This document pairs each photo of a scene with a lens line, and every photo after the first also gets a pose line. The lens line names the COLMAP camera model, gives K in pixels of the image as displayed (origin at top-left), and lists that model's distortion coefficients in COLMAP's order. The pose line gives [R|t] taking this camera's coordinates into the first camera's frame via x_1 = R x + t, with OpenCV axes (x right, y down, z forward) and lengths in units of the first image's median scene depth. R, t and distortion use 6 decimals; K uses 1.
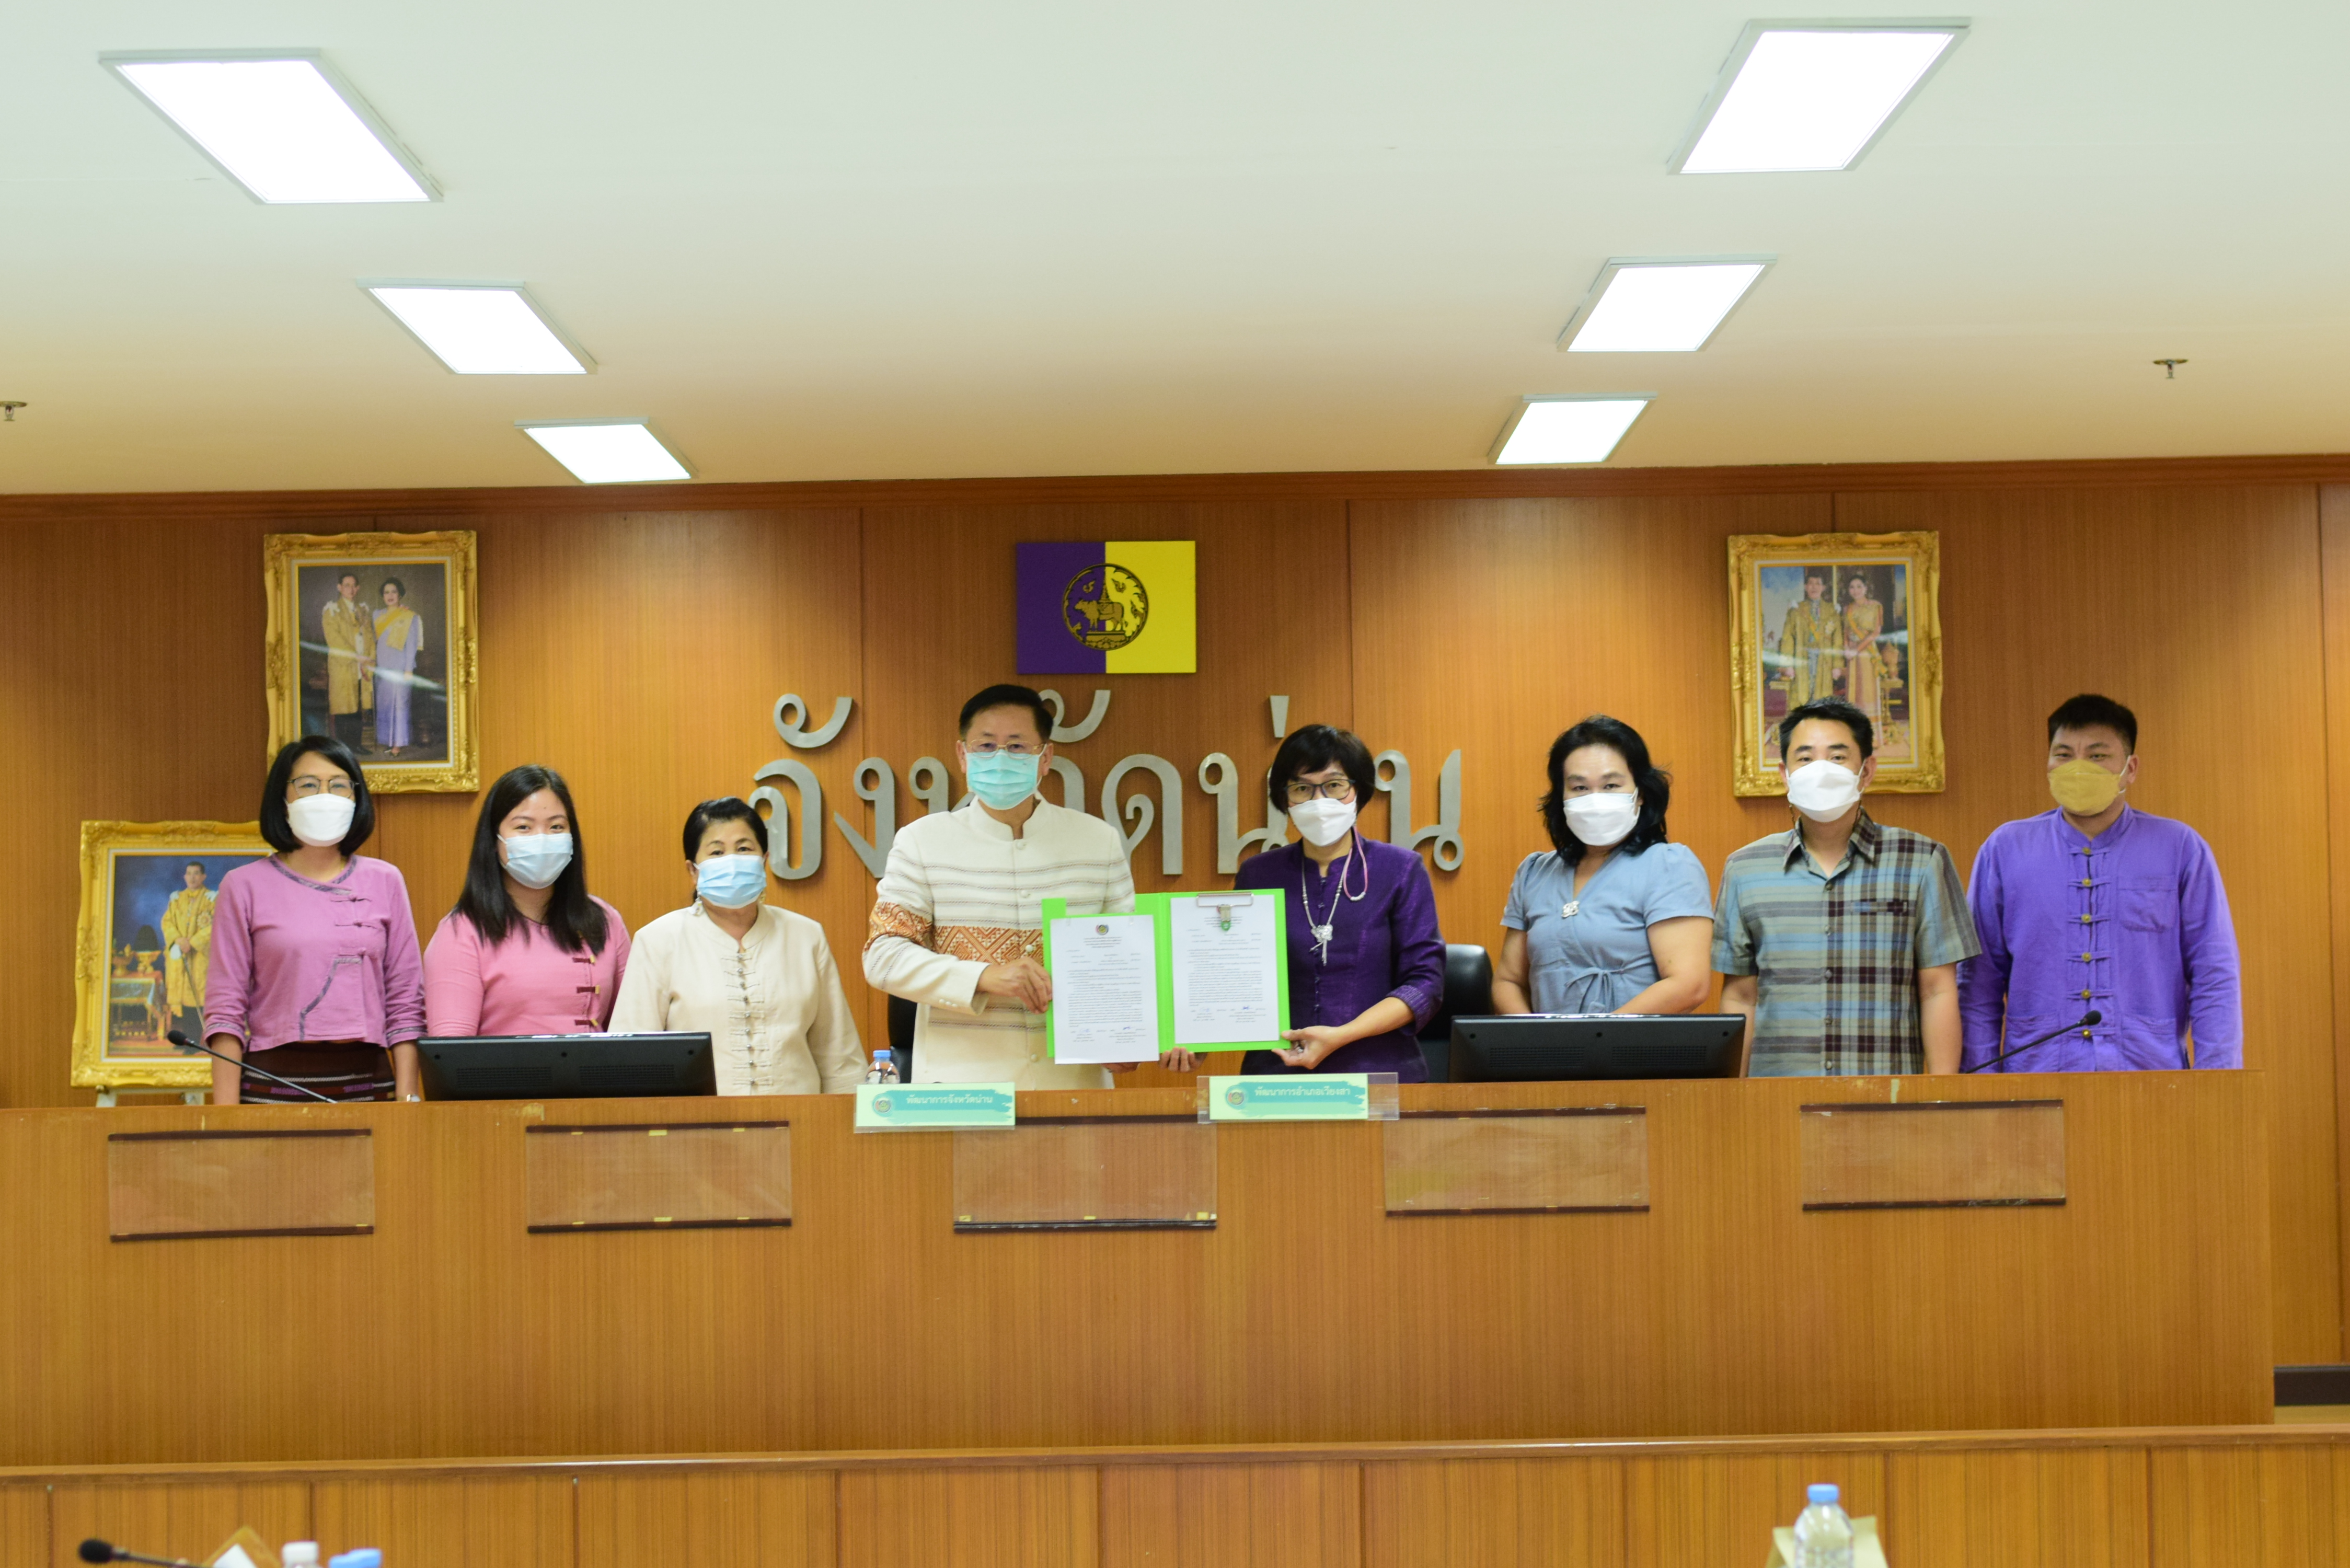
lens RADIAL K [[5145.6, 0, 1175.0], [0, 5145.6, 735.3], [0, 0, 1]] dist [0.005877, -0.007941]
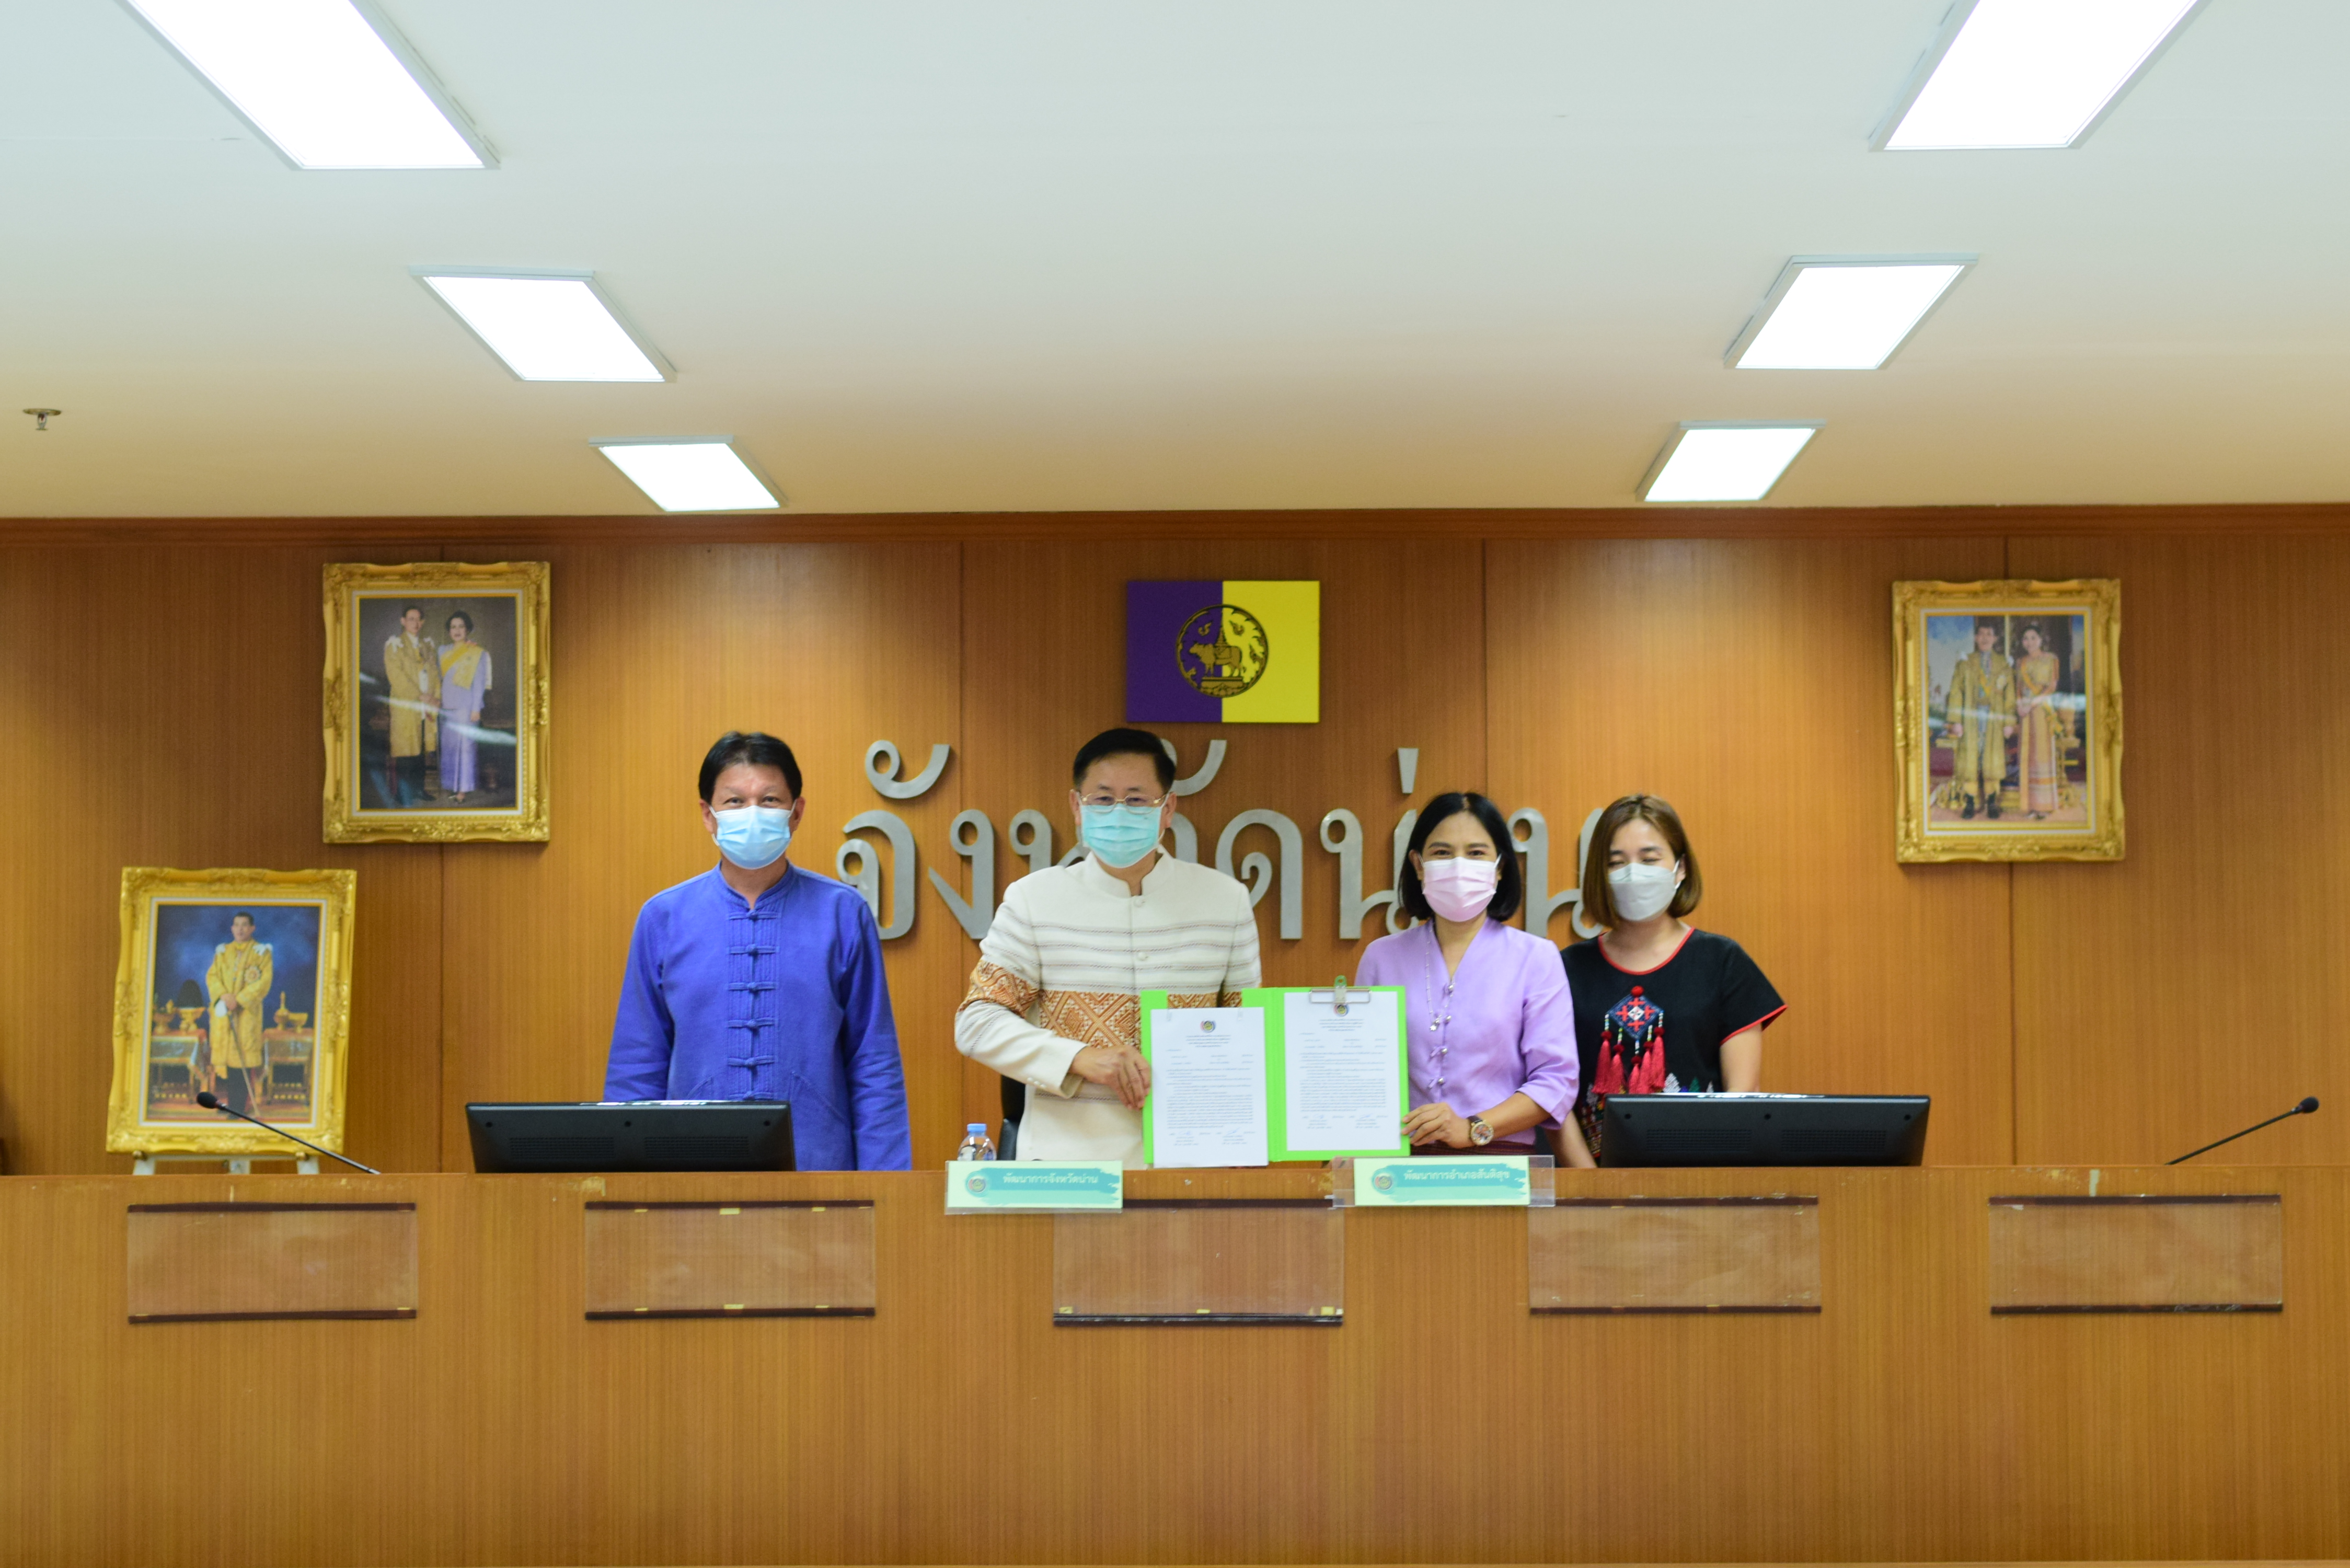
lens RADIAL K [[5145.6, 0, 1175.0], [0, 5145.6, 735.3], [0, 0, 1]] dist [0.005877, -0.007941]
pose [[0.999750, 0.011250, -0.019336, -0.004057], [-0.011543, 0.999819, -0.015099, 0.004684], [0.019163, 0.015319, 0.999699, 0.071520]]
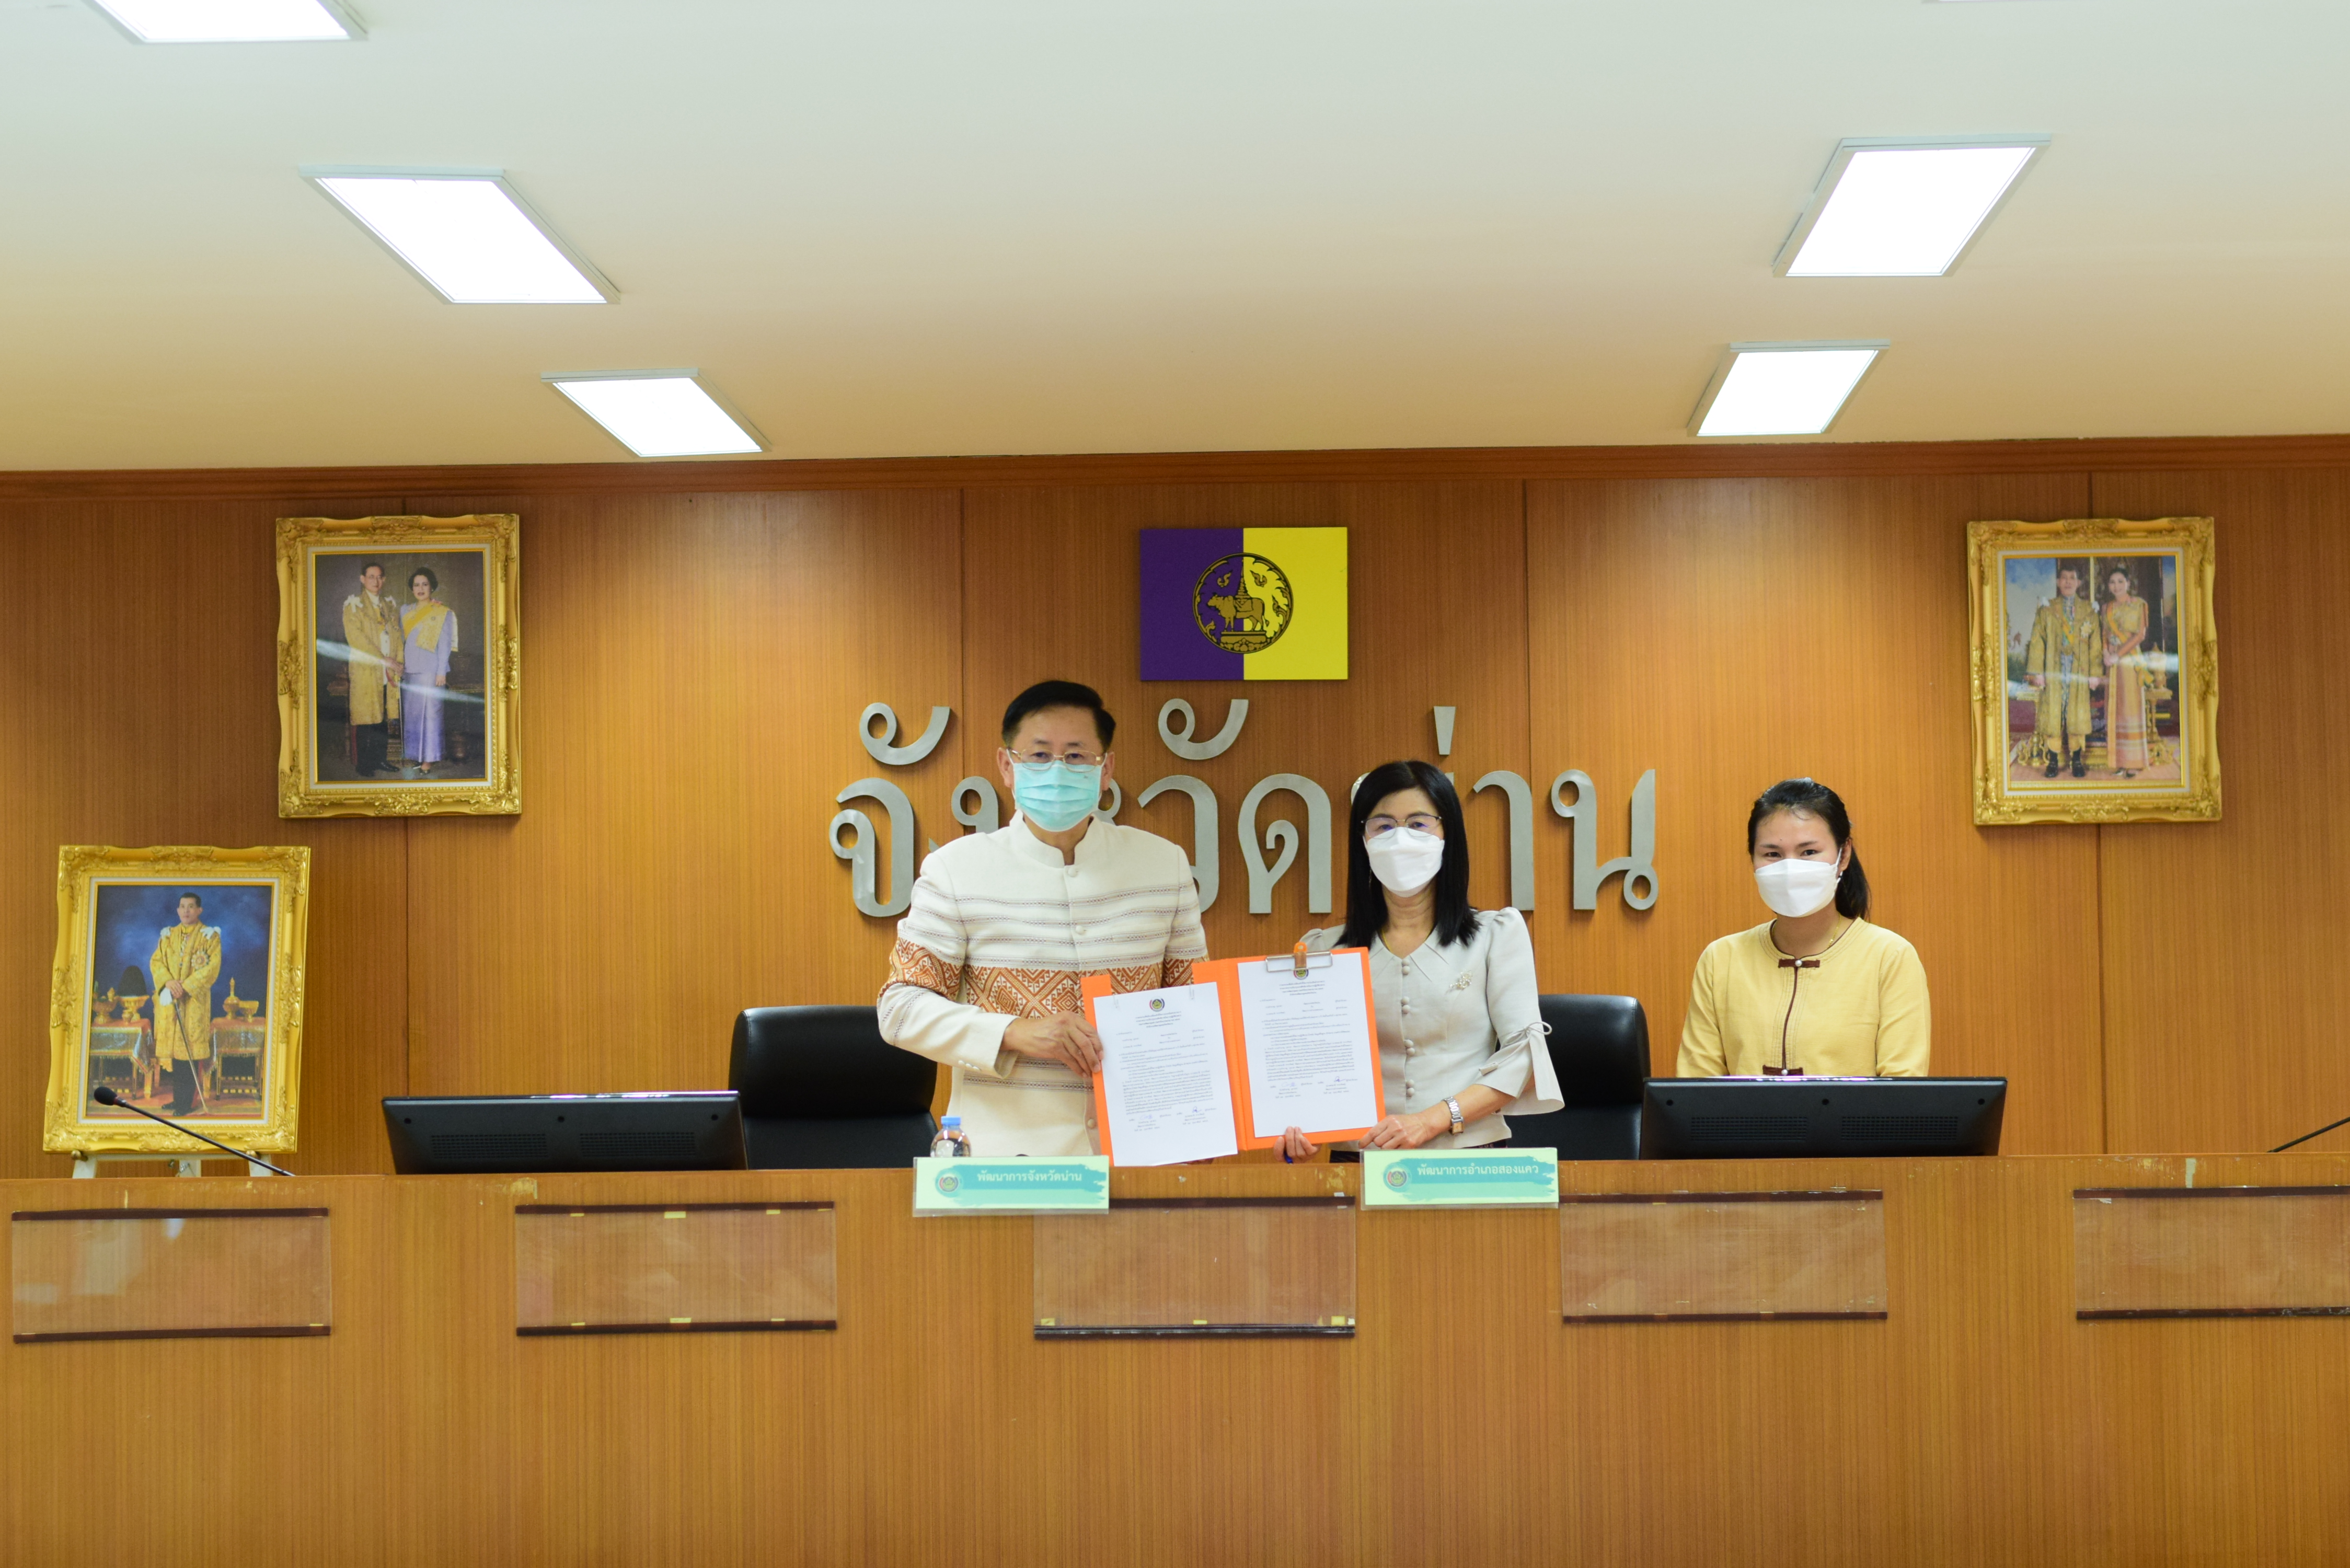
lens RADIAL K [[5141.7, 0, 1168.1], [0, 5141.7, 739.0], [0, 0, 1]] dist [0.000729, 0.042259]
pose [[0.999250, 0.002817, -0.038621, 0.007613], [-0.003272, 0.999926, -0.011709, 0.008351], [0.038585, 0.011827, 0.999185, 0.142916]]
